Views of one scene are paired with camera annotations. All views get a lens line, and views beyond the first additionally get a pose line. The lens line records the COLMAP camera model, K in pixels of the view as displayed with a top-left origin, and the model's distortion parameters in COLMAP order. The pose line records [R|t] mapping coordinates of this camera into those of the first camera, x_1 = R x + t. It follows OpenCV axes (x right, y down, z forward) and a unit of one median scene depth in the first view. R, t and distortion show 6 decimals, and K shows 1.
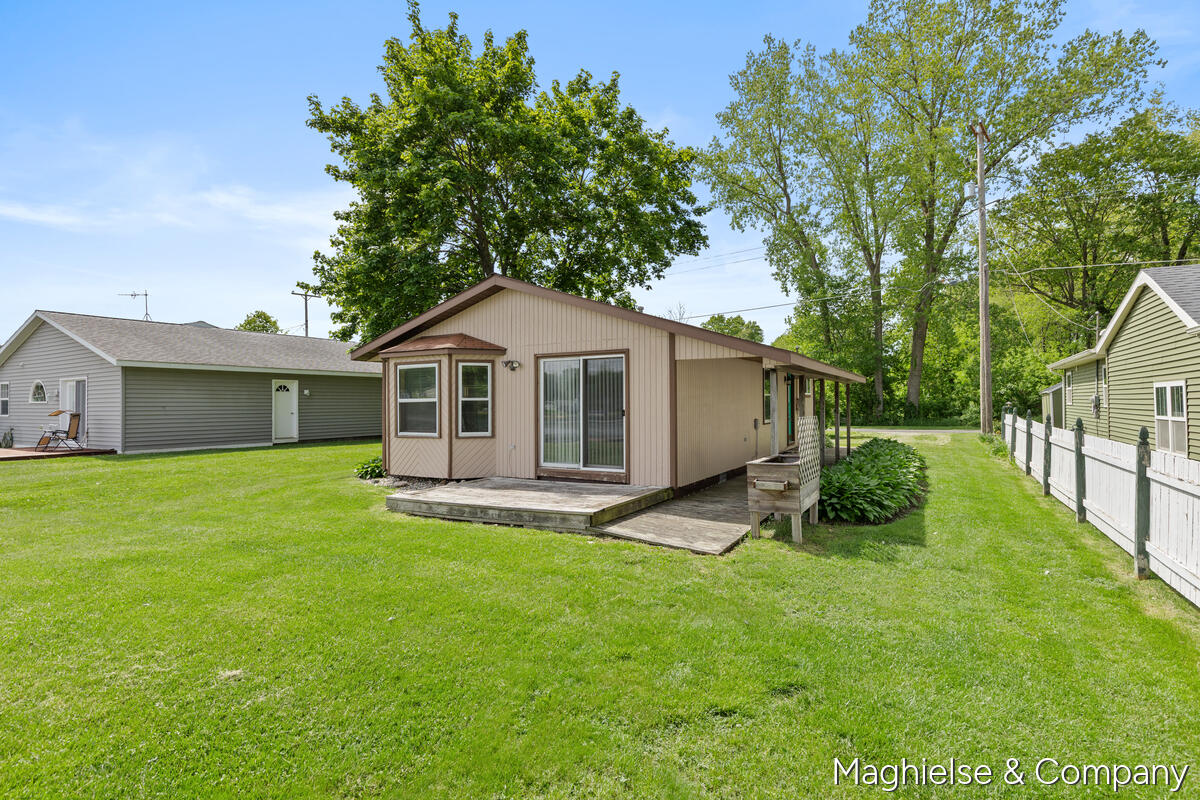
lens RADIAL K [[588.8, 0, 609.2], [0, 588.8, 405.8], [0, 0, 1]] dist [-0.001993, 0.000972]
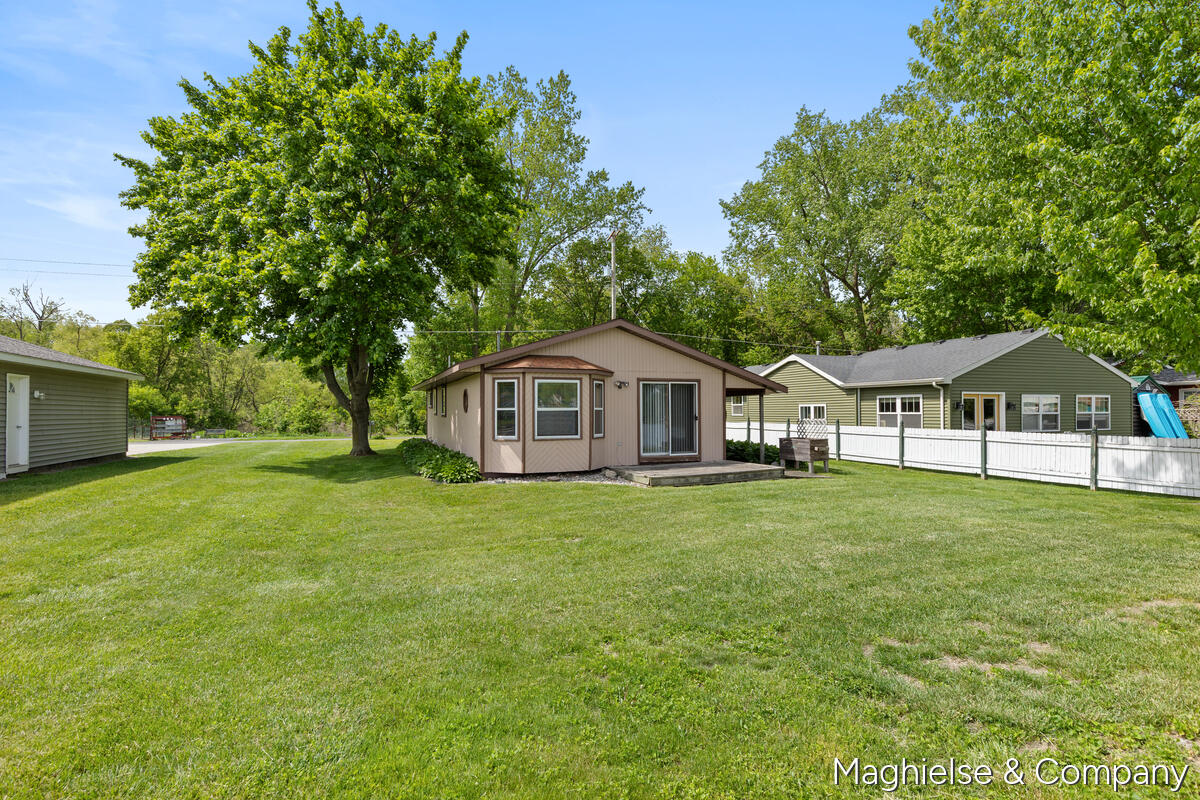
lens RADIAL K [[588.8, 0, 621.1], [0, 588.8, 416.2], [0, 0, 1]] dist [-0.001993, 0.000972]
pose [[0.597036, -0.000574, 0.802214, -1.248471], [0.002133, 0.999997, -0.000872, 0.006448], [-0.802212, 0.002232, 0.597035, 0.170455]]
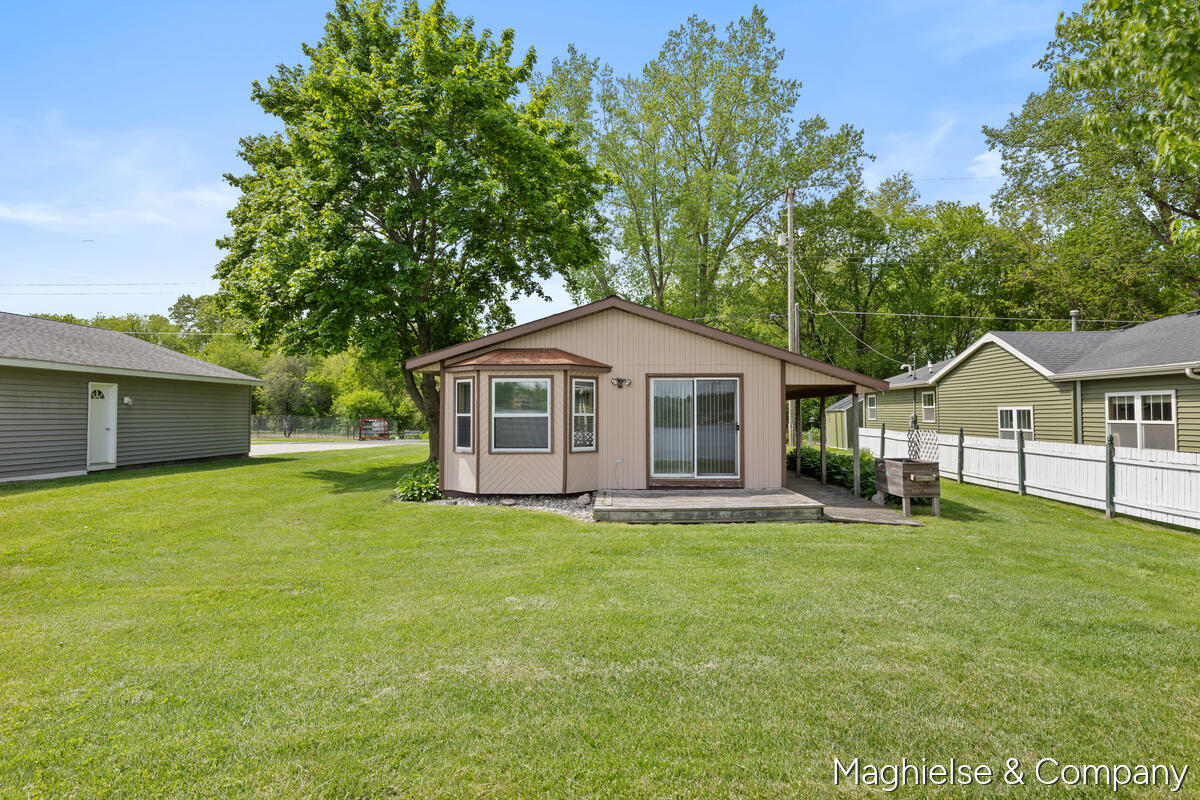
lens RADIAL K [[666.5, 0, 615.7], [0, 666.5, 404.8], [0, 0, 1]] dist [0.006471, 0.001952]
pose [[0.875891, 0.013200, 0.482329, -0.734552], [-0.003750, 0.999782, -0.020551, -0.004690], [-0.482495, 0.016192, 0.875749, -0.042129]]
